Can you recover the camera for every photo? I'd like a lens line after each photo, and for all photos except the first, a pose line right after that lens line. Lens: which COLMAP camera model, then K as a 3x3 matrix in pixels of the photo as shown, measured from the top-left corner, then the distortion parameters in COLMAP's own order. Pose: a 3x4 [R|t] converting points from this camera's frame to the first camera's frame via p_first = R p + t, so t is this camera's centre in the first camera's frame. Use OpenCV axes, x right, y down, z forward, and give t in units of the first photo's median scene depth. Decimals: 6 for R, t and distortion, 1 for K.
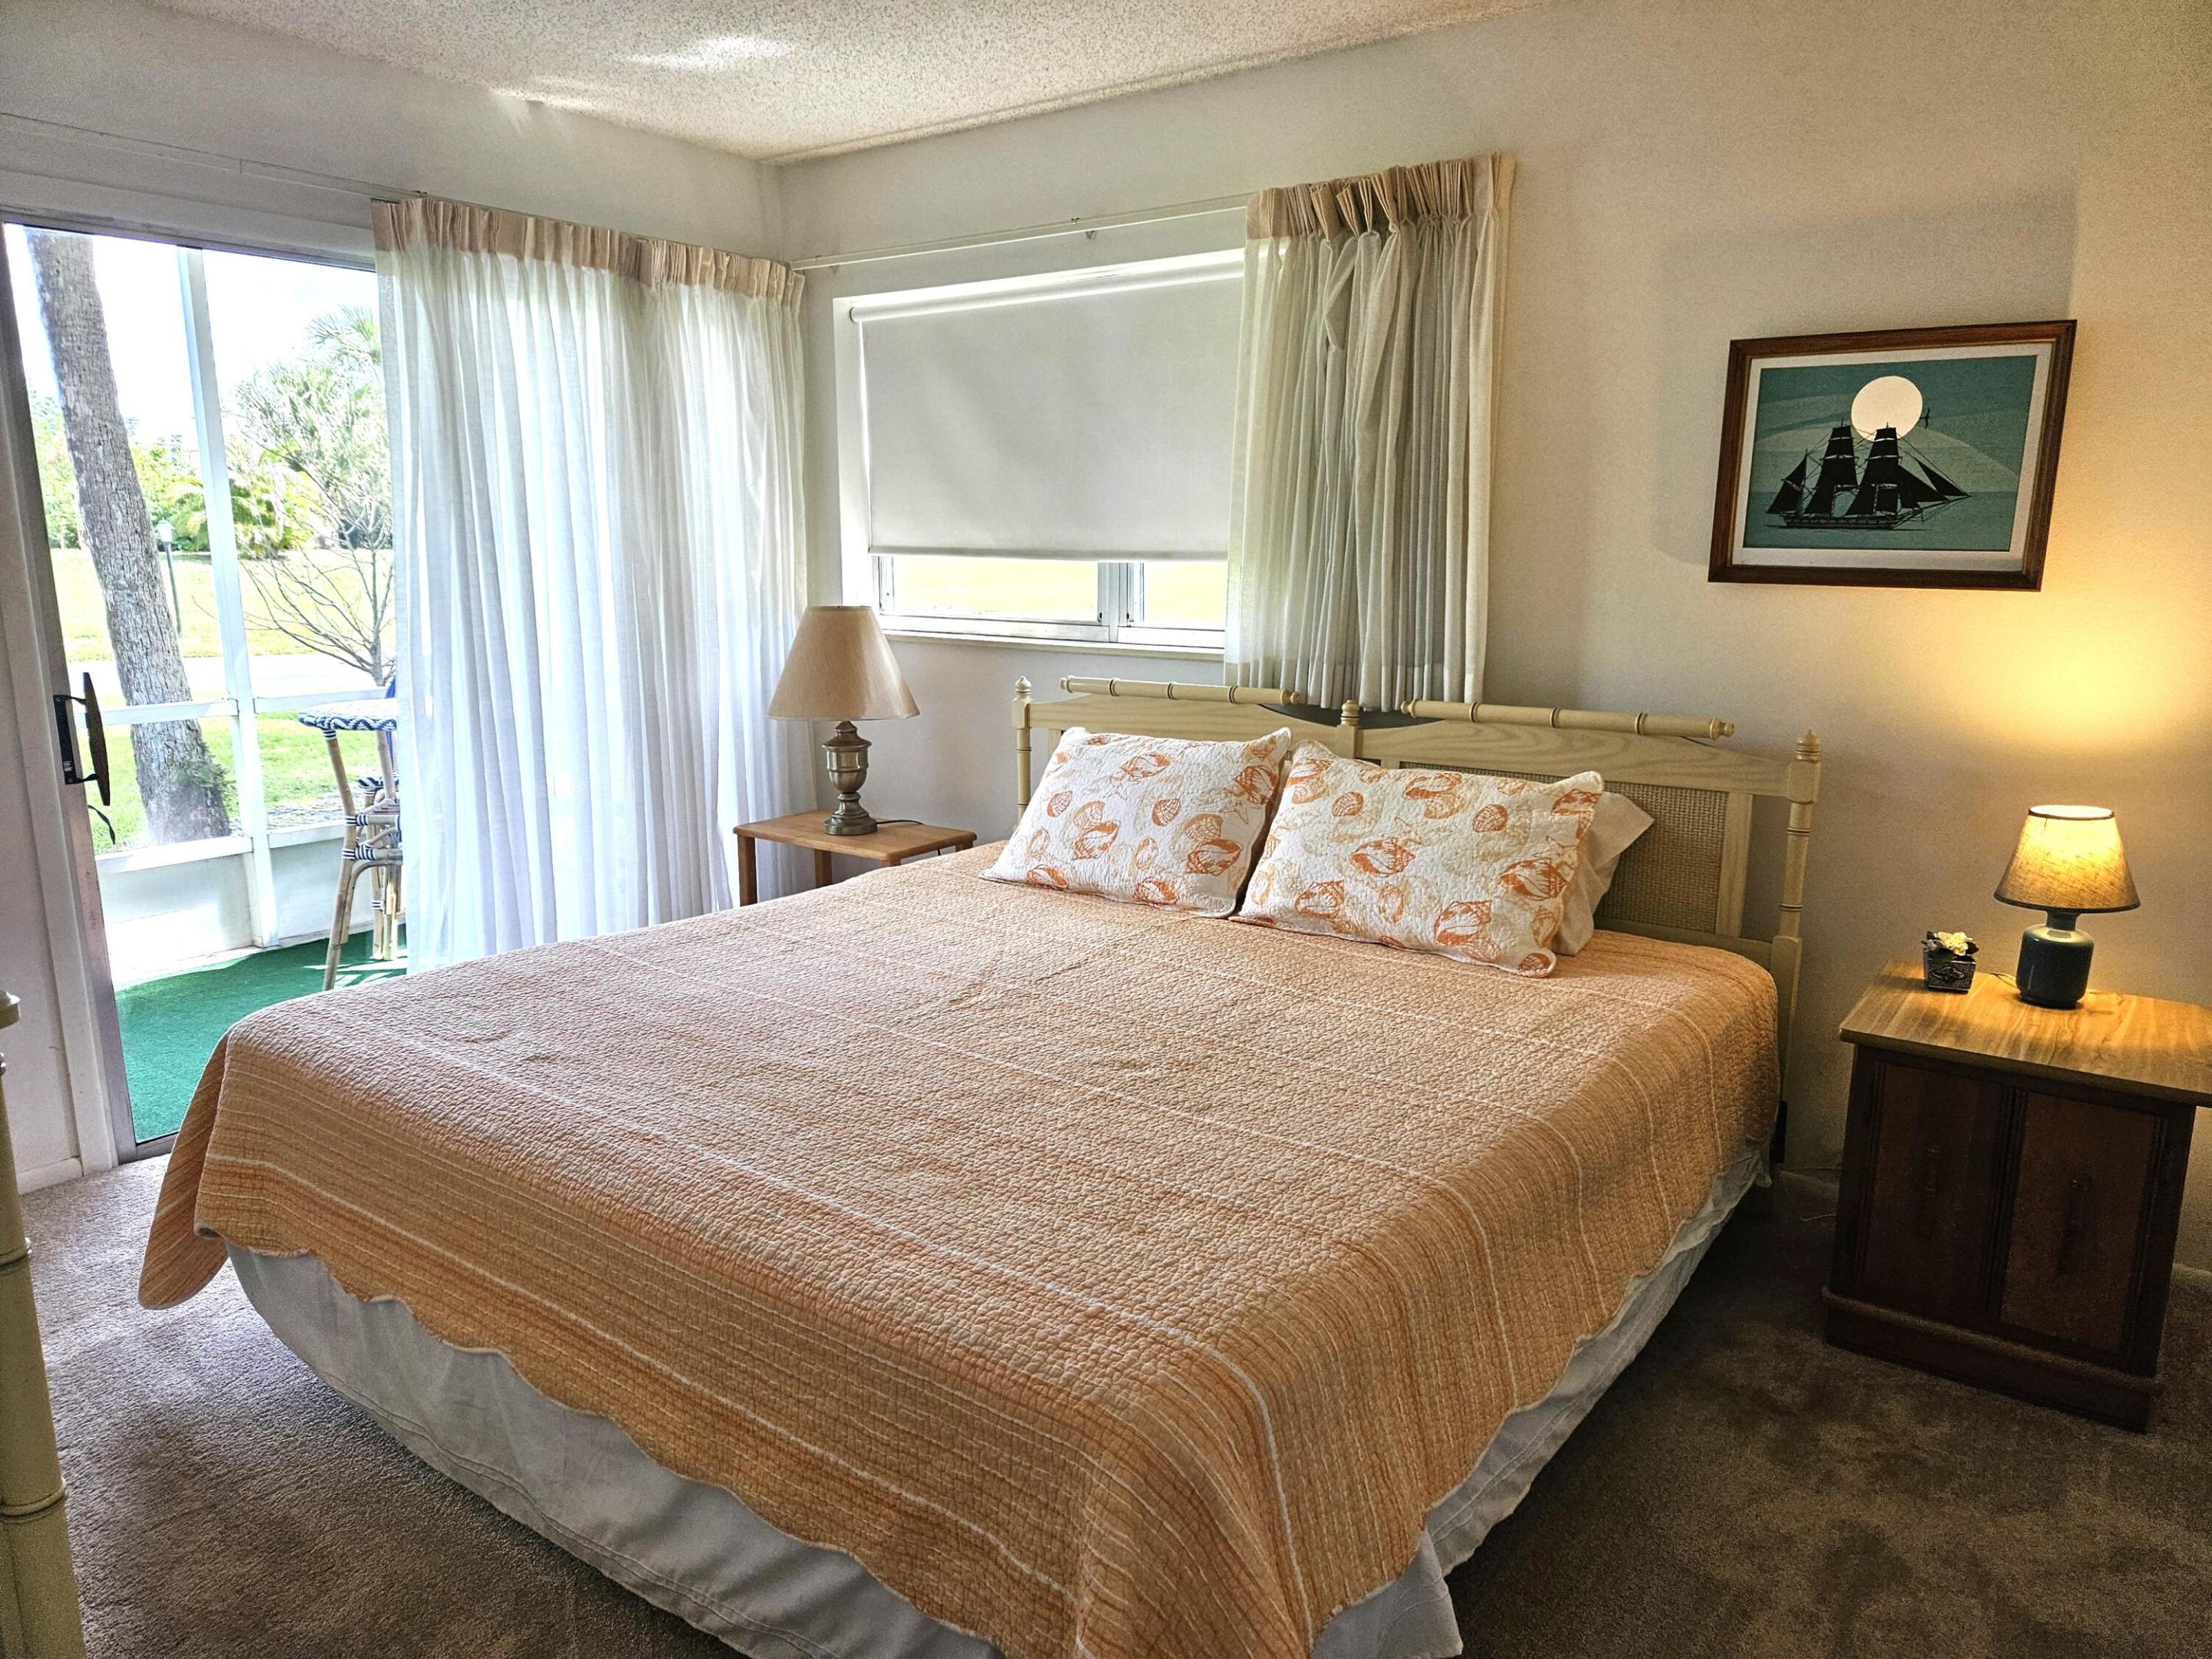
lens RADIAL K [[1492.5, 0, 1095.9], [0, 1492.5, 850.7], [0, 0, 1]] dist [0.067416, -0.062815]
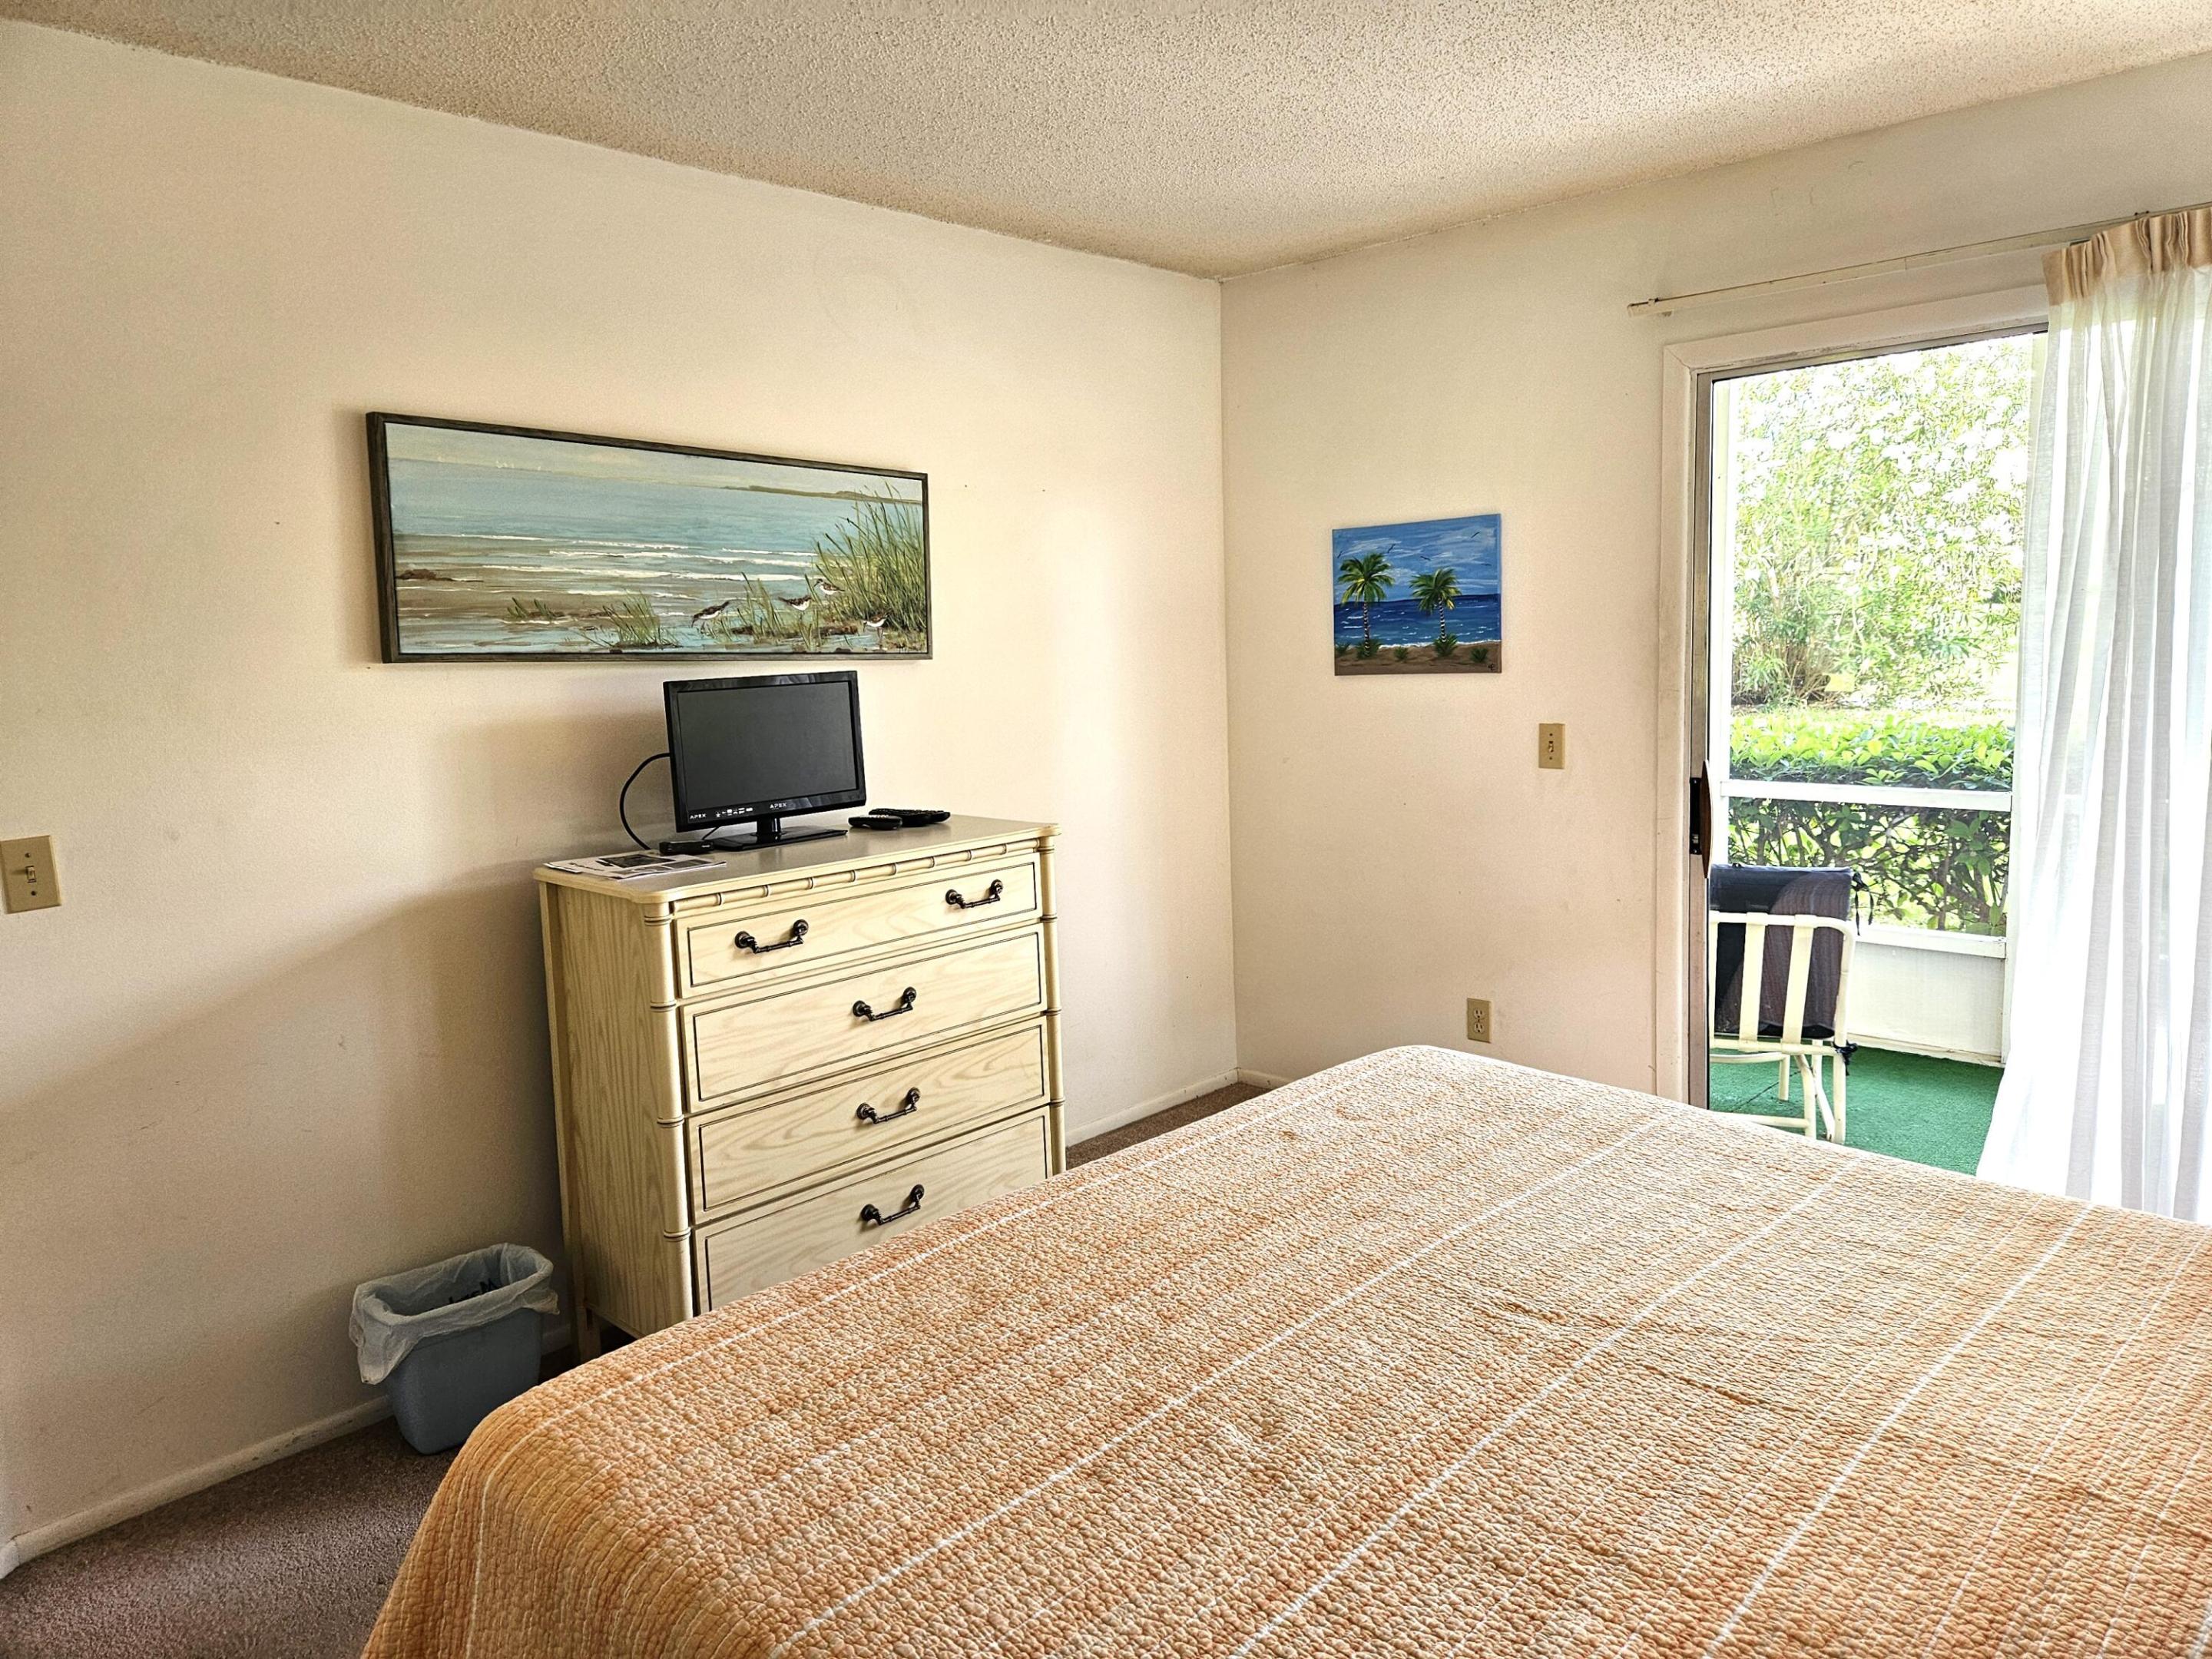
lens RADIAL K [[1492.5, 0, 1106.9], [0, 1492.5, 824.0], [0, 0, 1]] dist [0.067416, -0.062815]
pose [[-0.131896, 0.133415, -0.982244, 0.537470], [-0.167933, 0.973570, 0.154787, -0.180052], [0.976935, 0.185367, -0.106005, 0.730698]]
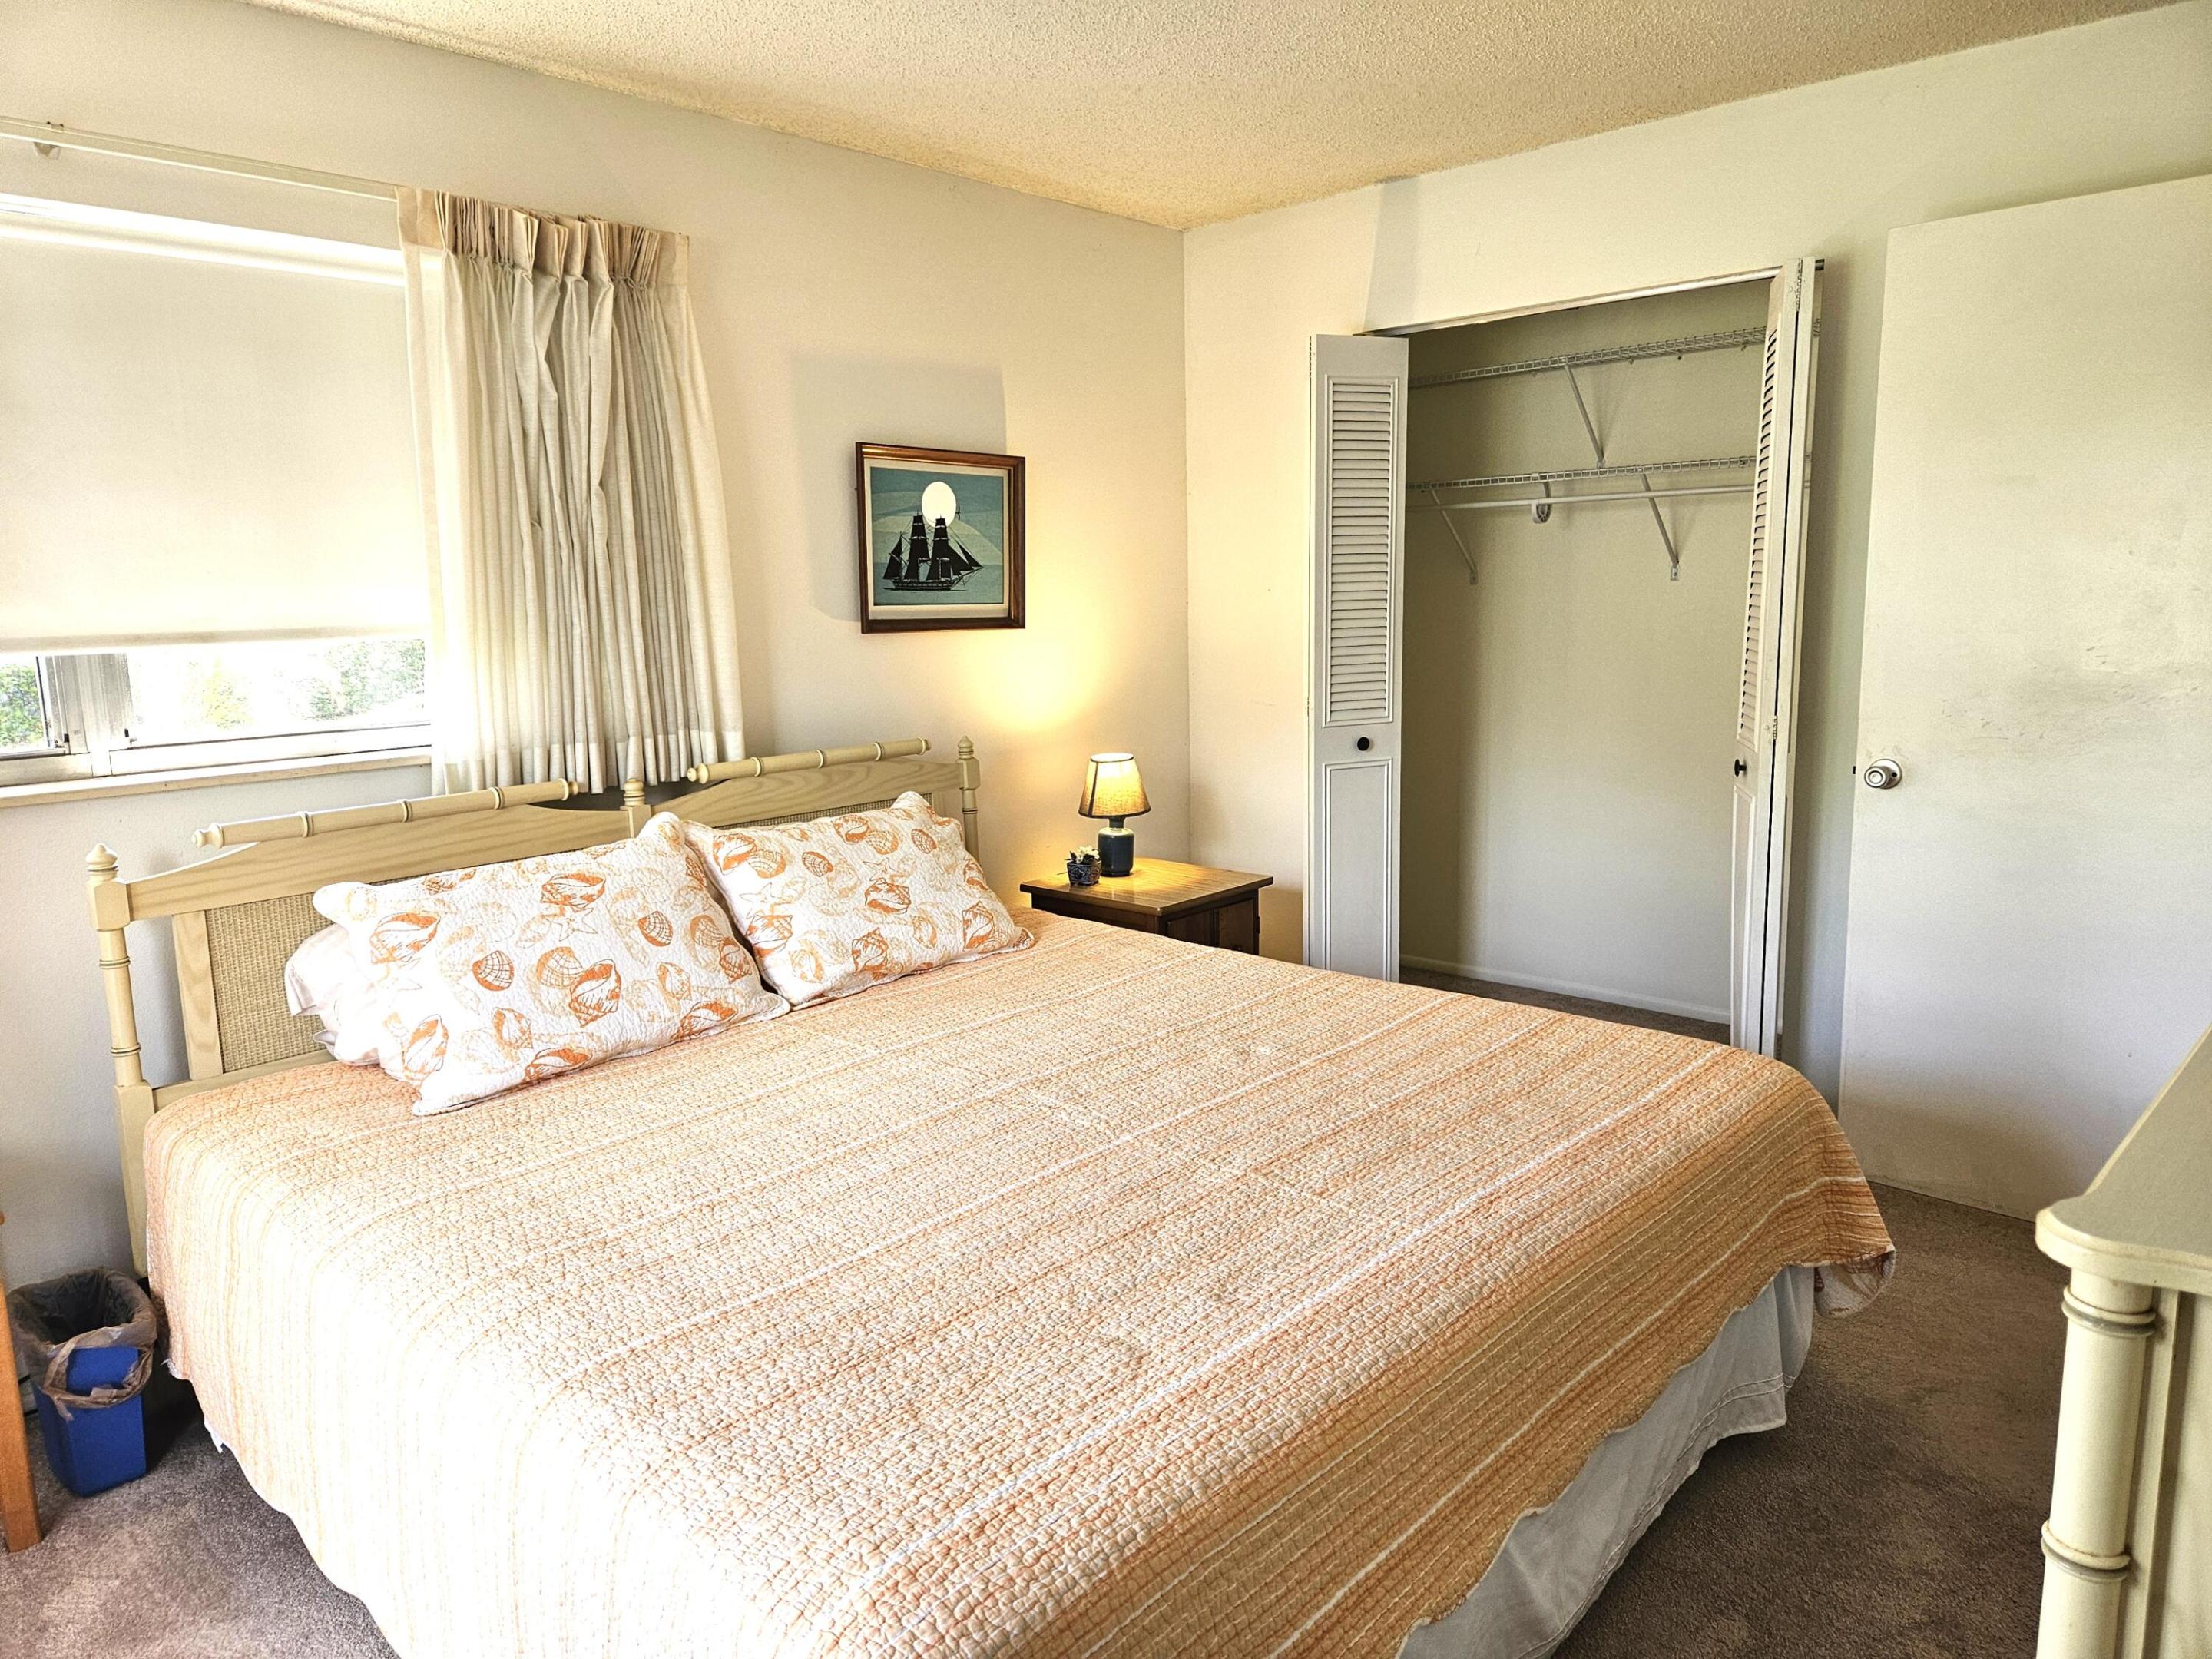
lens RADIAL K [[1492.5, 0, 1100.1], [0, 1492.5, 820.5], [0, 0, 1]] dist [0.067416, -0.062815]
pose [[0.095714, -0.163962, 0.981812, -0.833571], [0.226232, 0.964112, 0.138951, -0.163012], [-0.969359, 0.208818, 0.129373, 0.711215]]
